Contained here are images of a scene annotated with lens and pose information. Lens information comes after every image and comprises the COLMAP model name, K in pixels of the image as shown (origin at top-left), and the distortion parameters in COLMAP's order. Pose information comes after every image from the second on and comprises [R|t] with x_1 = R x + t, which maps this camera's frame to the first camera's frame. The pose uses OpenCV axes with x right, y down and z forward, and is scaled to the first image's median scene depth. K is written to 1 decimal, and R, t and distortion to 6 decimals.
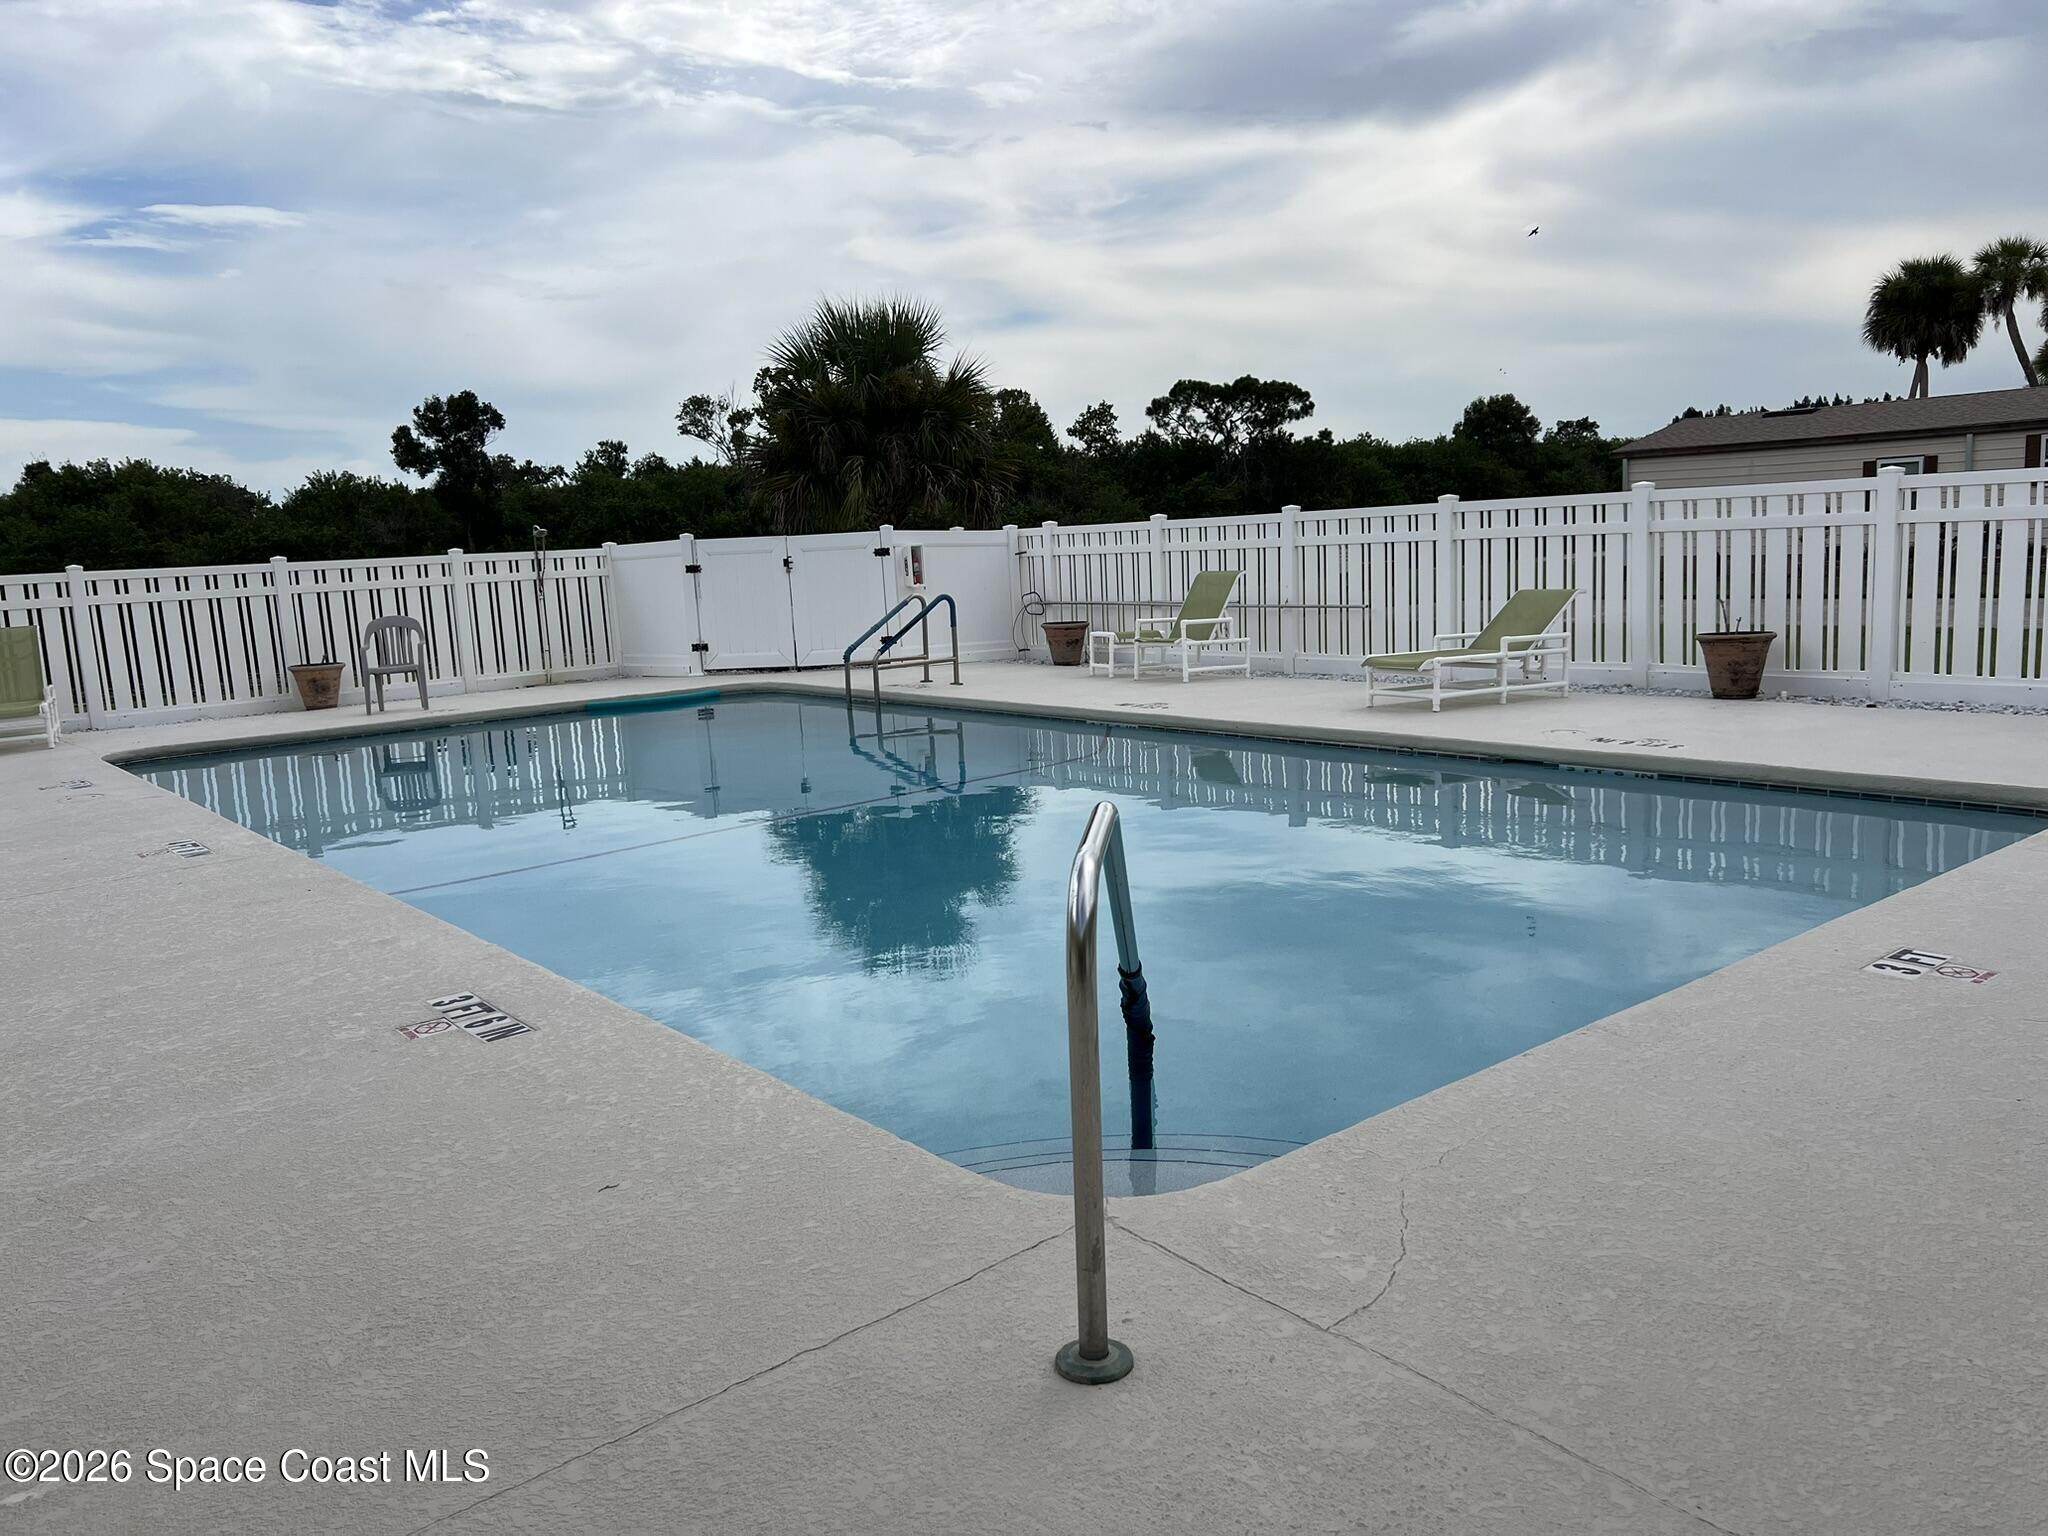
lens RADIAL K [[1510.2, 0, 1026.9], [0, 1510.2, 788.5], [0, 0, 1]] dist [0.055177, -0.059197]
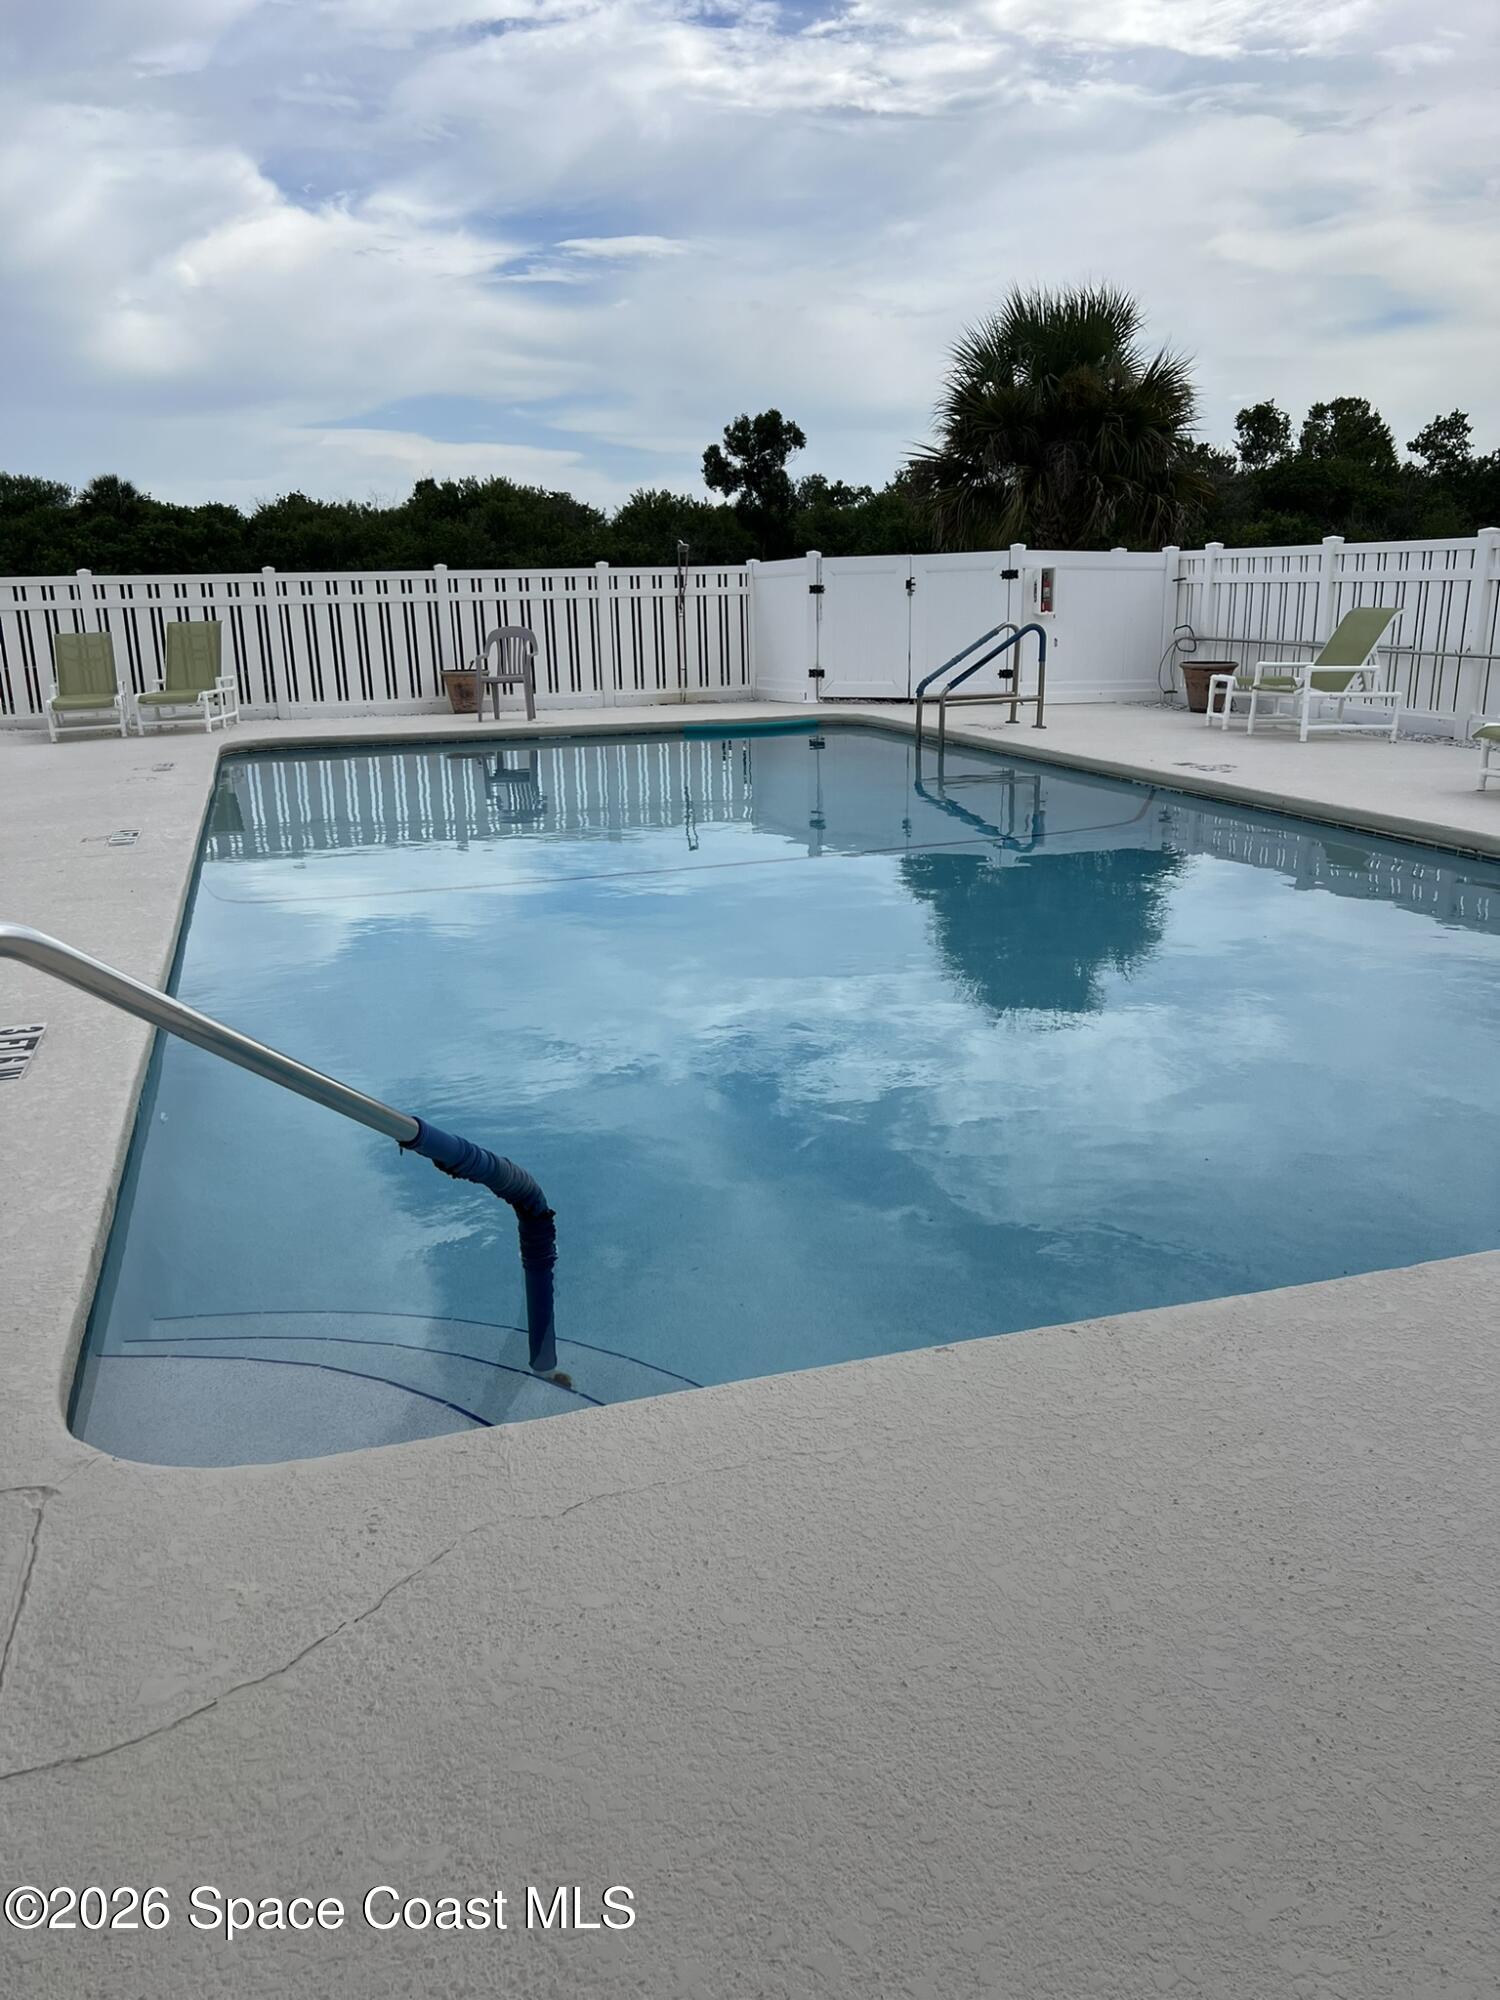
lens RADIAL K [[1474.8, 0, 750.0], [0, 1474.8, 1000.0], [0, 0, 1]] dist [0.055177, -0.059197]
pose [[0.927796, 0.129192, -0.350005, 0.097922], [-0.085354, 0.986752, 0.137969, -0.012636], [0.363193, -0.098133, 0.926532, 0.082109]]
